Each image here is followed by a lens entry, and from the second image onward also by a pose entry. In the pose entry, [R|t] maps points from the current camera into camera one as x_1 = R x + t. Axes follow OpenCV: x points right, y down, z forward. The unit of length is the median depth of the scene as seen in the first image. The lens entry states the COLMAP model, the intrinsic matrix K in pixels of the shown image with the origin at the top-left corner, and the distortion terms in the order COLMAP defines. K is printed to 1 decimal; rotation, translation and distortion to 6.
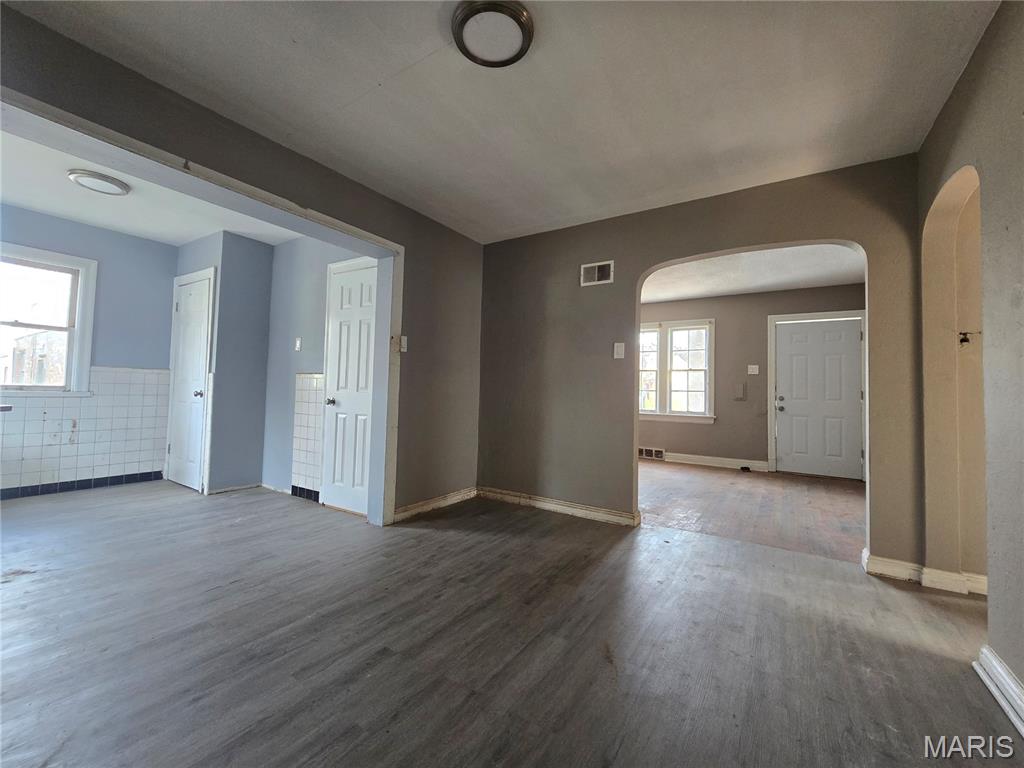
lens RADIAL K [[421.0, 0, 507.1], [0, 421.0, 373.3], [0, 0, 1]] dist [-0.002517, 0.000263]
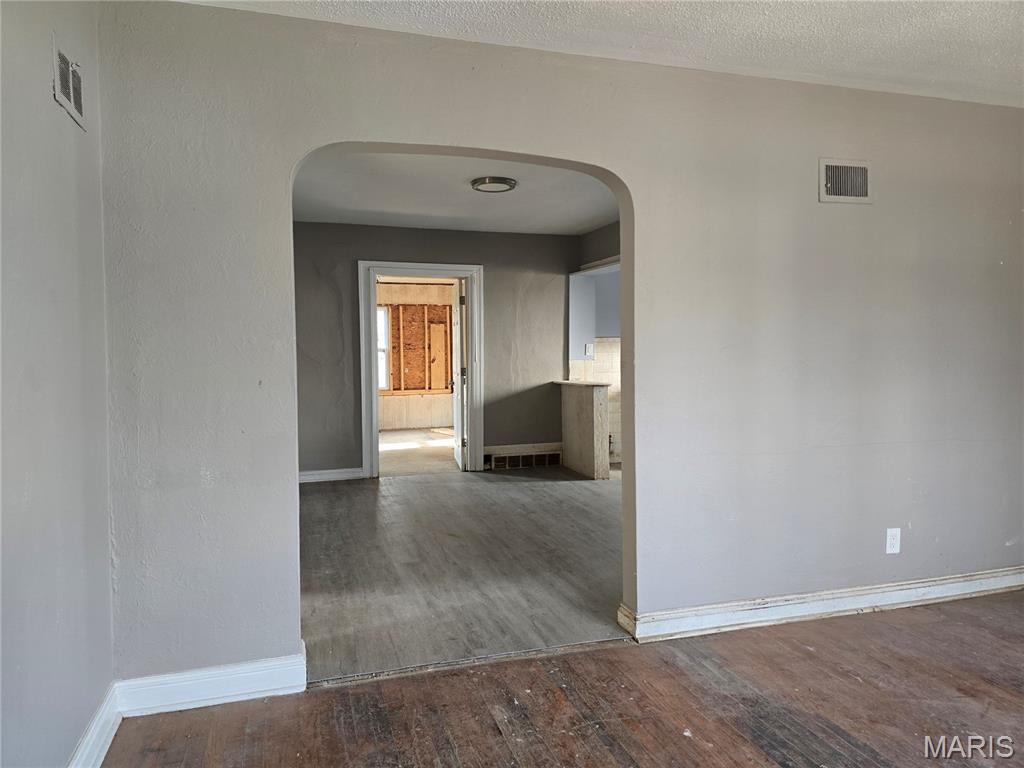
lens RADIAL K [[678.6, 0, 517.0], [0, 678.6, 367.9], [0, 0, 1]] dist [0.062425, -0.058775]
pose [[-0.622099, -0.000477, -0.782938, 1.344442], [0.024442, 0.999501, -0.020030, 0.024165], [0.782557, -0.031597, -0.621777, 1.754819]]
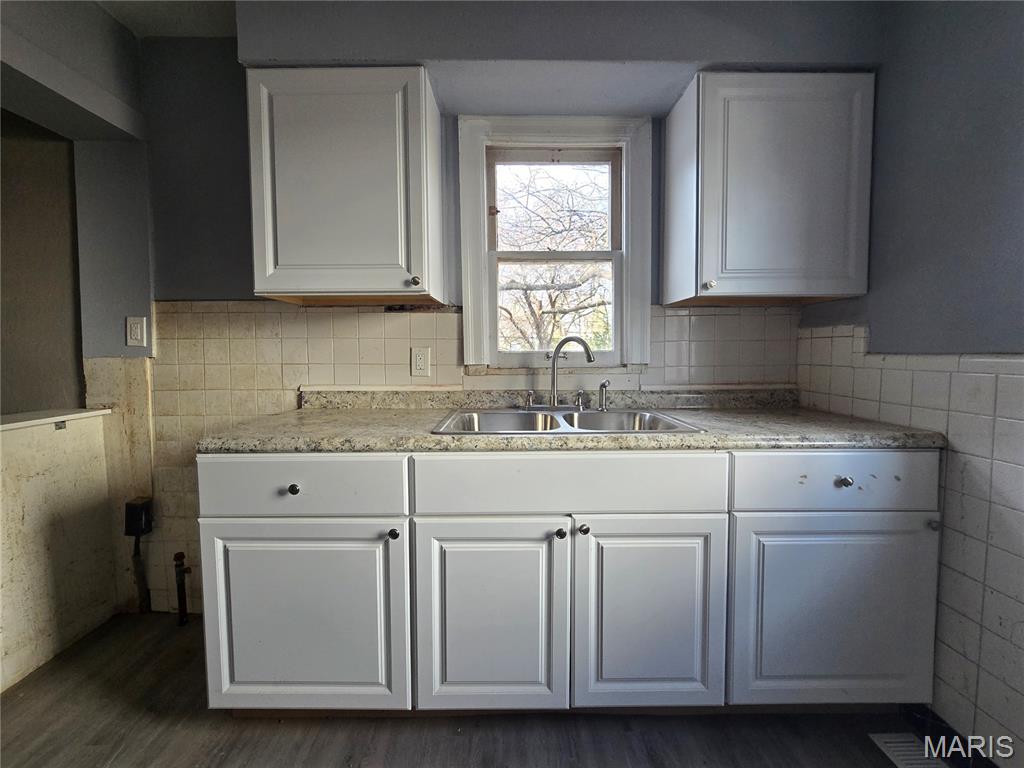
lens RADIAL K [[421.0, 0, 516.1], [0, 421.0, 373.7], [0, 0, 1]] dist [-0.002517, 0.000263]
pose [[-0.824932, 0.008866, -0.565162, -1.023999], [0.004080, 0.999944, 0.009731, -0.033022], [0.565217, 0.005722, -0.824922, 1.175044]]
